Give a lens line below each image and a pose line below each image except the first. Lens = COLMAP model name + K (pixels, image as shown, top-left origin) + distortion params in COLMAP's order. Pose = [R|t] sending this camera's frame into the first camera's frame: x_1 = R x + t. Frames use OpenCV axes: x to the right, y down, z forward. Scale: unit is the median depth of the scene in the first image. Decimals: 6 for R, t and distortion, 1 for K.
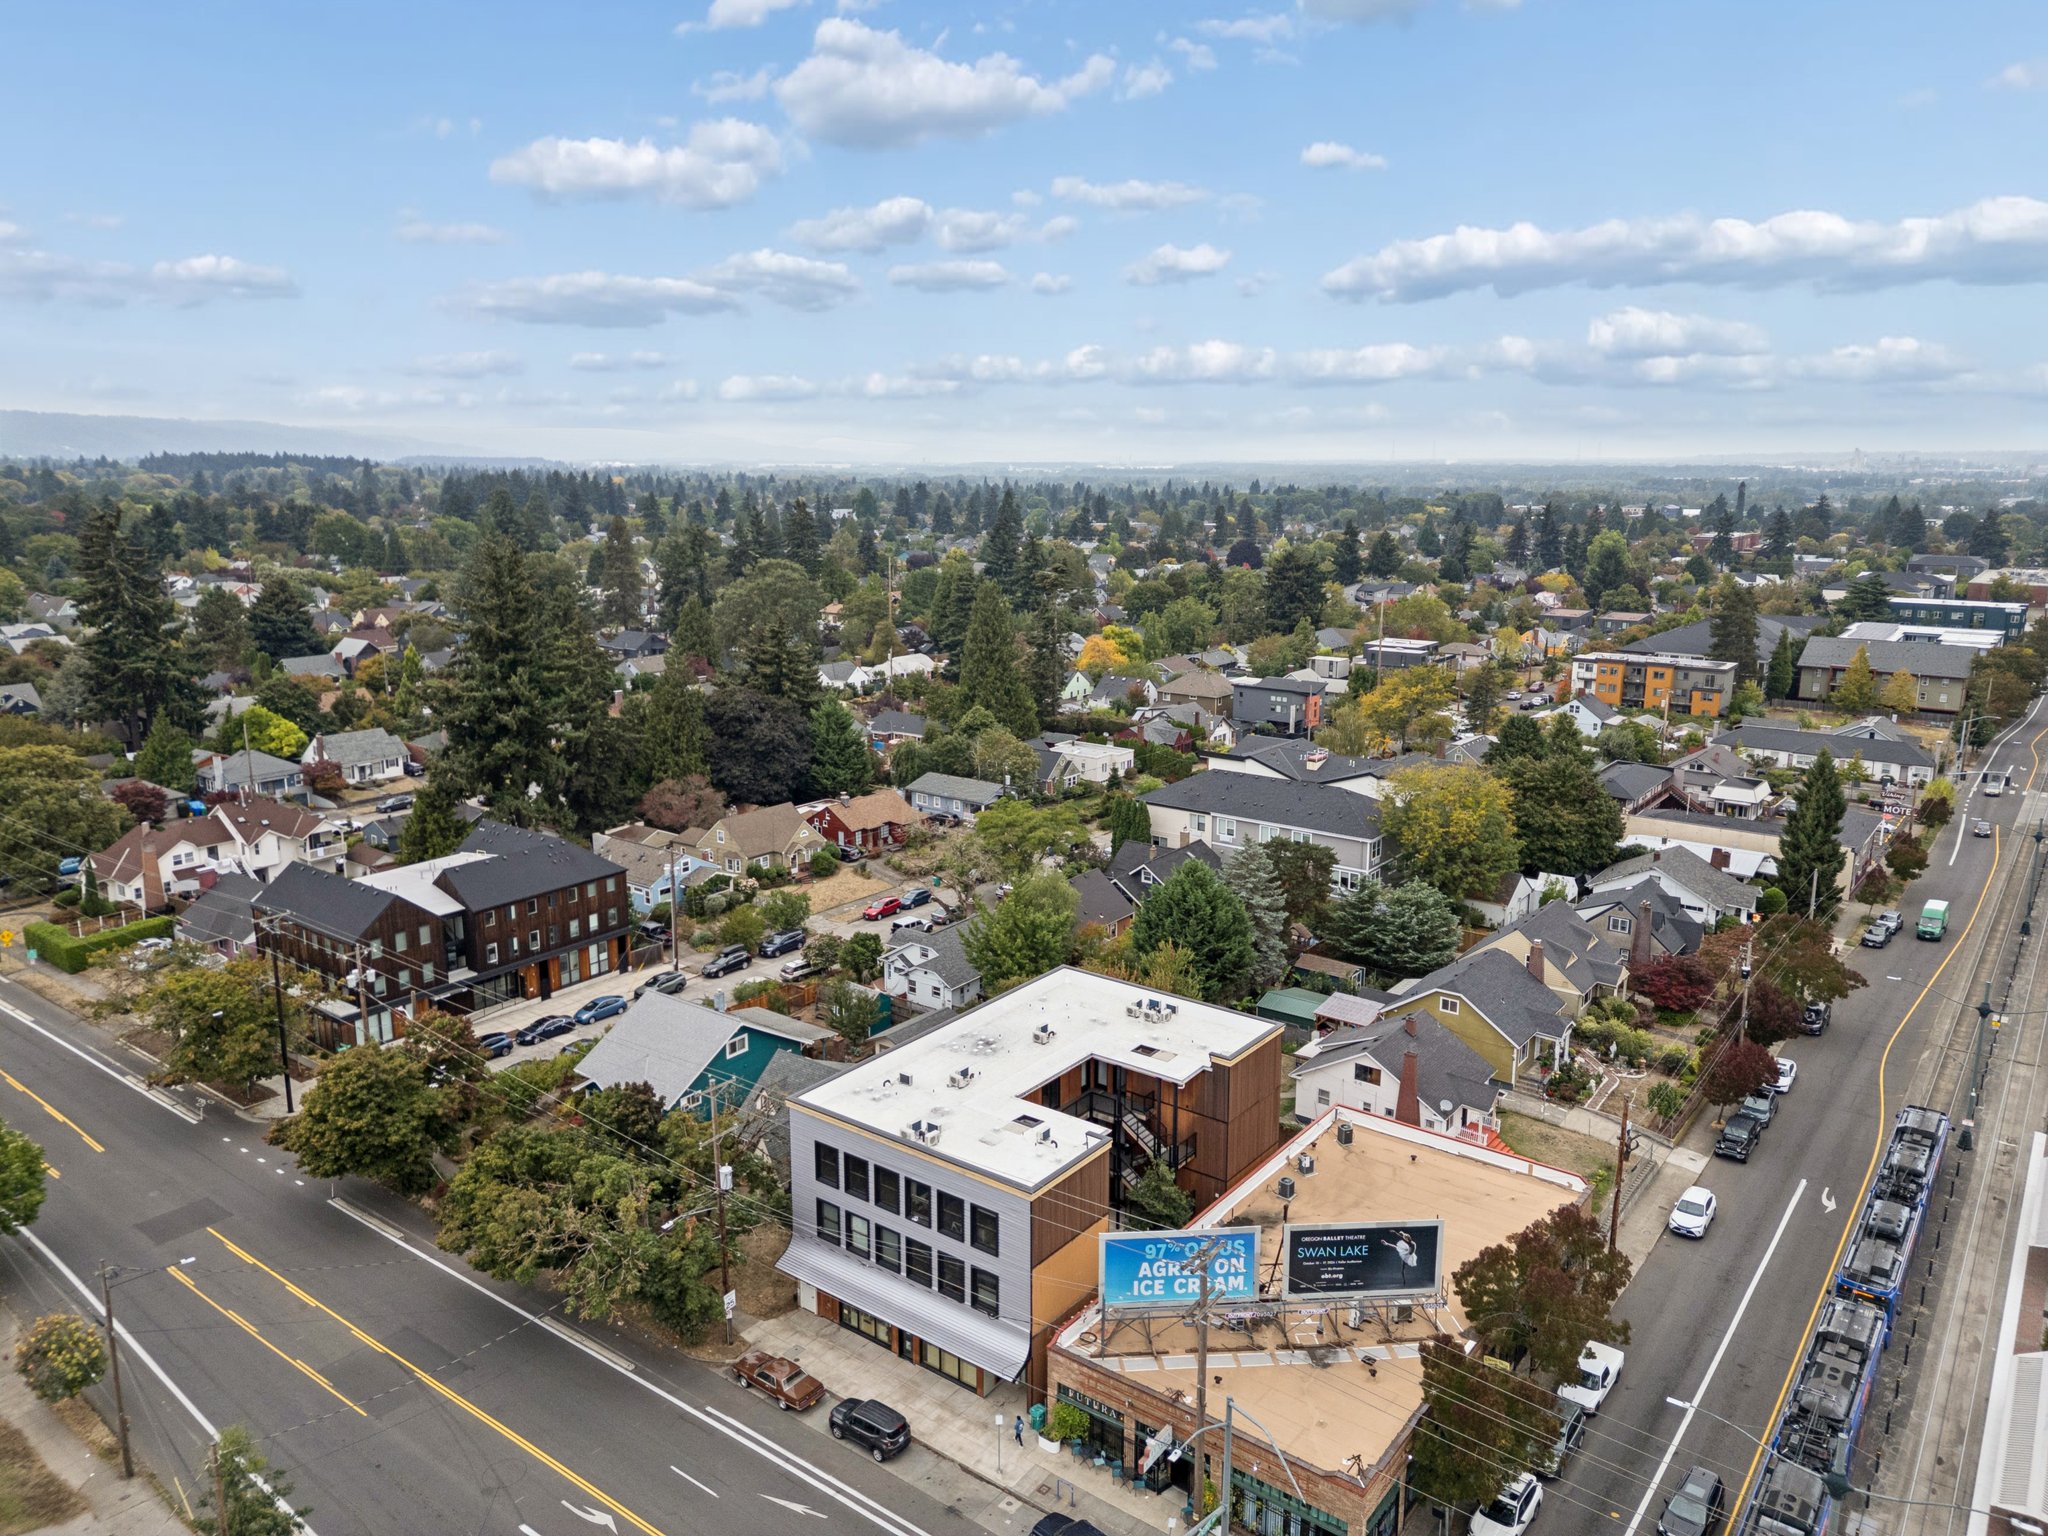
lens RADIAL K [[1431.2, 0, 1024.0], [0, 1431.2, 768.0], [0, 0, 1]] dist [0.128095, -0.186878]
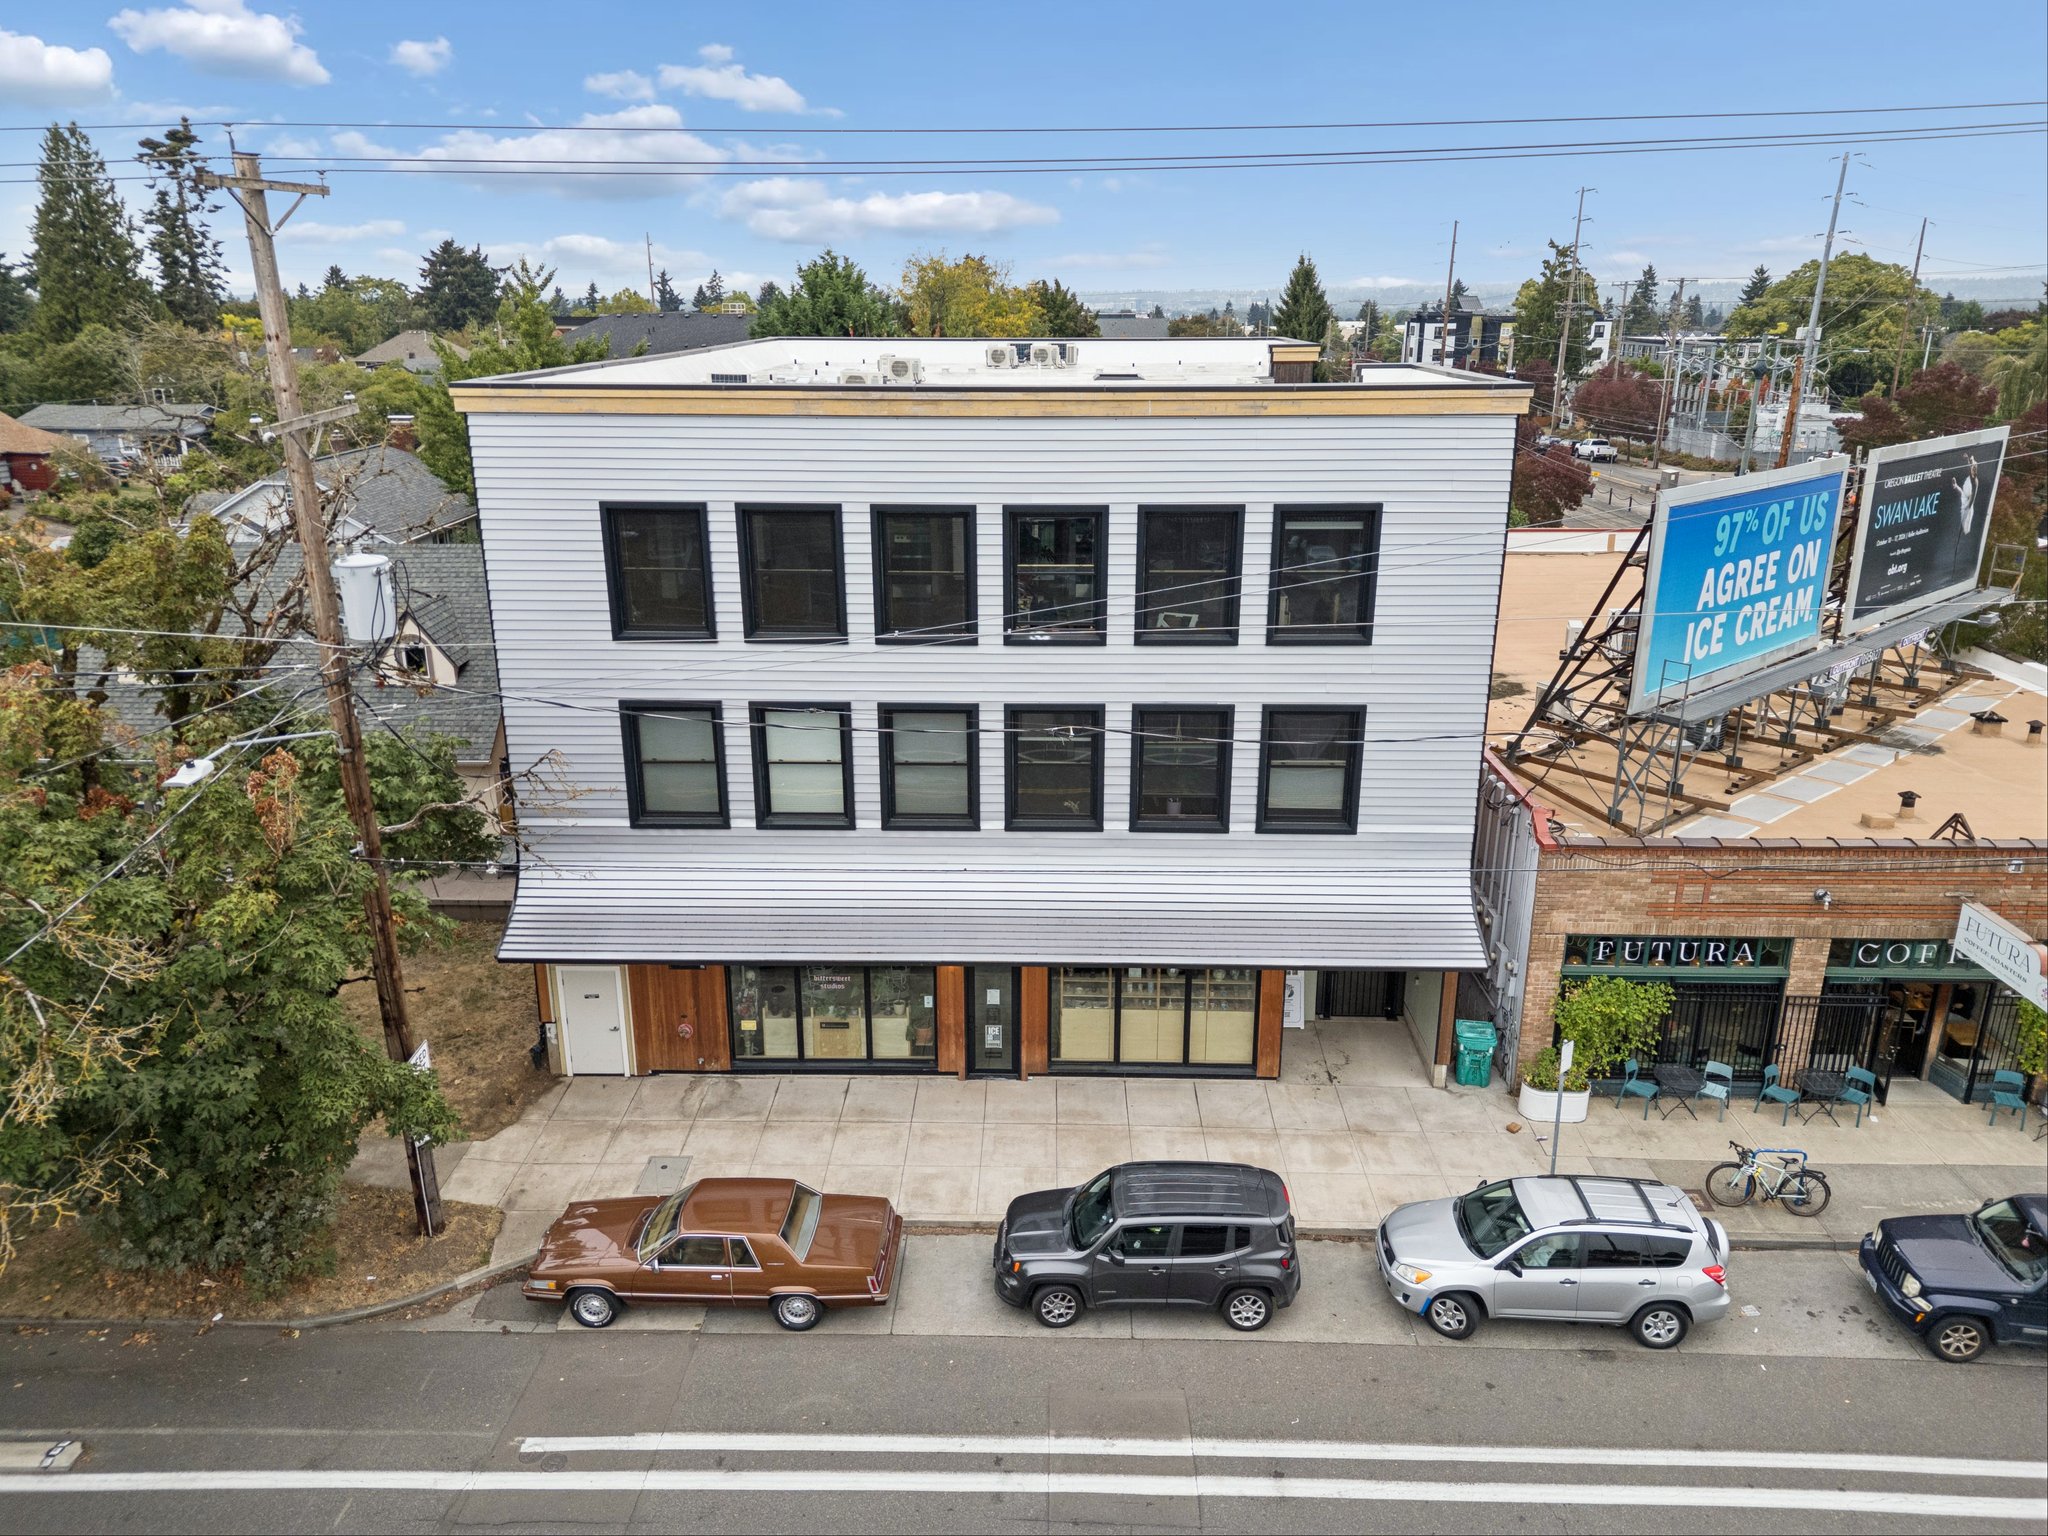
lens RADIAL K [[1430.6, 0, 1023.4], [0, 1430.6, 755.2], [0, 0, 1]] dist [0.083602, -0.082558]
pose [[0.808331, -0.179389, 0.560732, -0.163959], [0.128268, 0.983229, 0.129648, 0.184304], [-0.574585, -0.032875, 0.817784, 0.460125]]
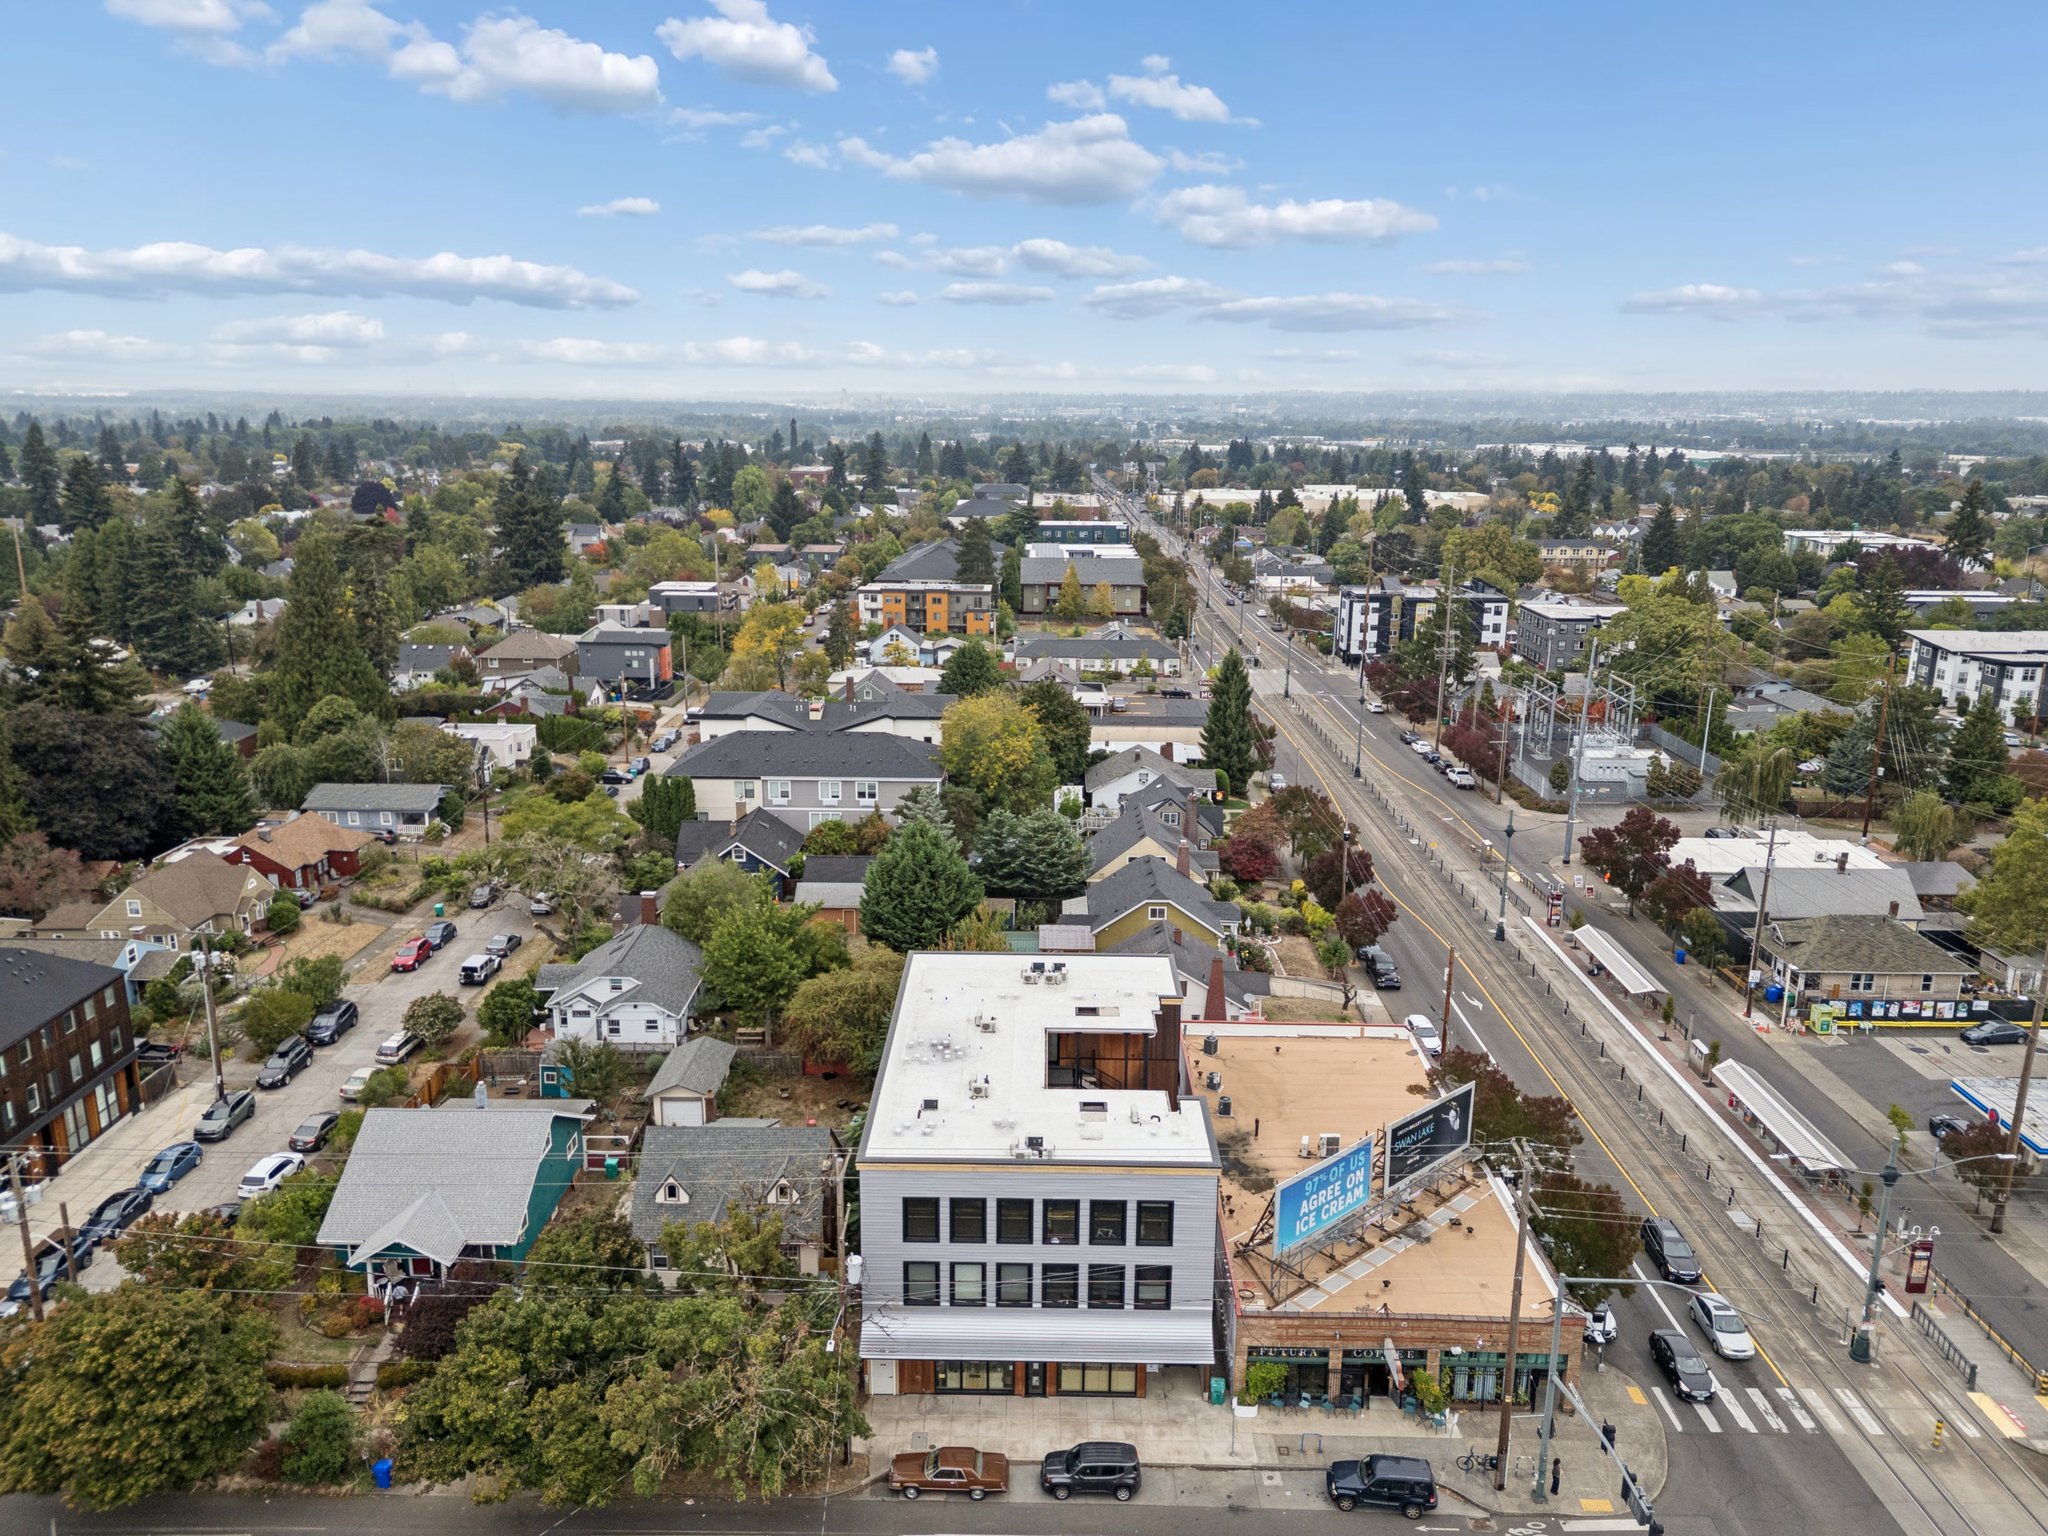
lens RADIAL K [[1459.4, 0, 1026.9], [0, 1459.4, 774.1], [0, 0, 1]] dist [0.091553, -0.099892]
pose [[0.801502, -0.144946, 0.580159, -0.363153], [0.120373, 0.989427, 0.080899, -0.034398], [-0.585751, 0.004995, 0.810475, 0.162277]]
